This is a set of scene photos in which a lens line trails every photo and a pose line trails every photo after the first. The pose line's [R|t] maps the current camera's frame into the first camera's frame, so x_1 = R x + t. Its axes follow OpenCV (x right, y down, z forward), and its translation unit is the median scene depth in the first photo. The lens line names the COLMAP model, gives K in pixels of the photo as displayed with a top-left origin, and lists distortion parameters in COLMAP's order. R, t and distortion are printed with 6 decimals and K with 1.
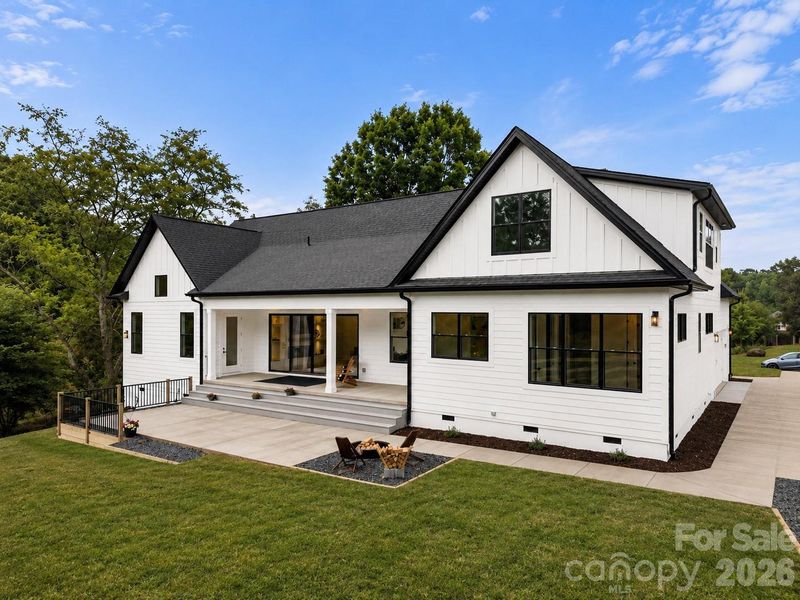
lens RADIAL K [[556.8, 0, 407.4], [0, 556.8, 299.2], [0, 0, 1]] dist [0.021011, -0.008019]
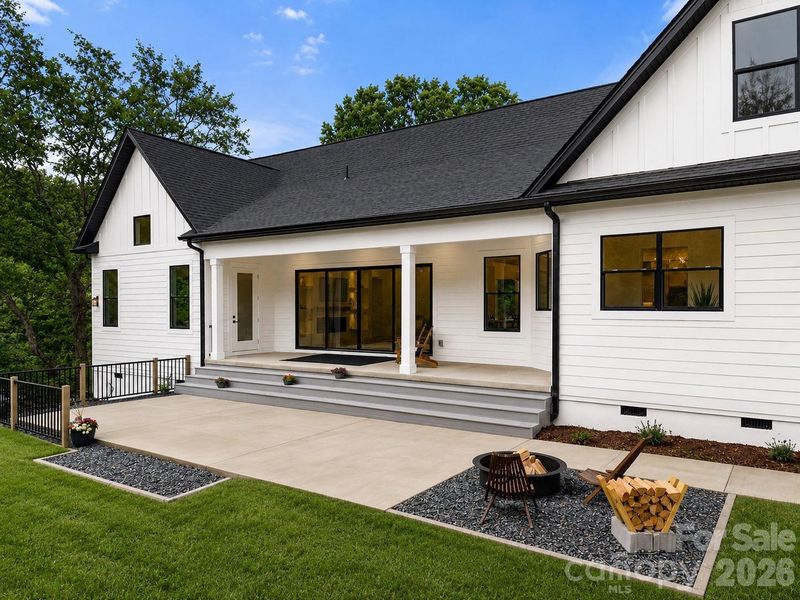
lens RADIAL K [[556.8, 0, 395.3], [0, 556.8, 299.9], [0, 0, 1]] dist [0.021011, -0.008019]
pose [[0.999838, -0.006359, 0.016868, -0.142255], [0.006131, 0.999889, 0.013572, 0.063090], [-0.016952, -0.013466, 0.999766, 0.302672]]
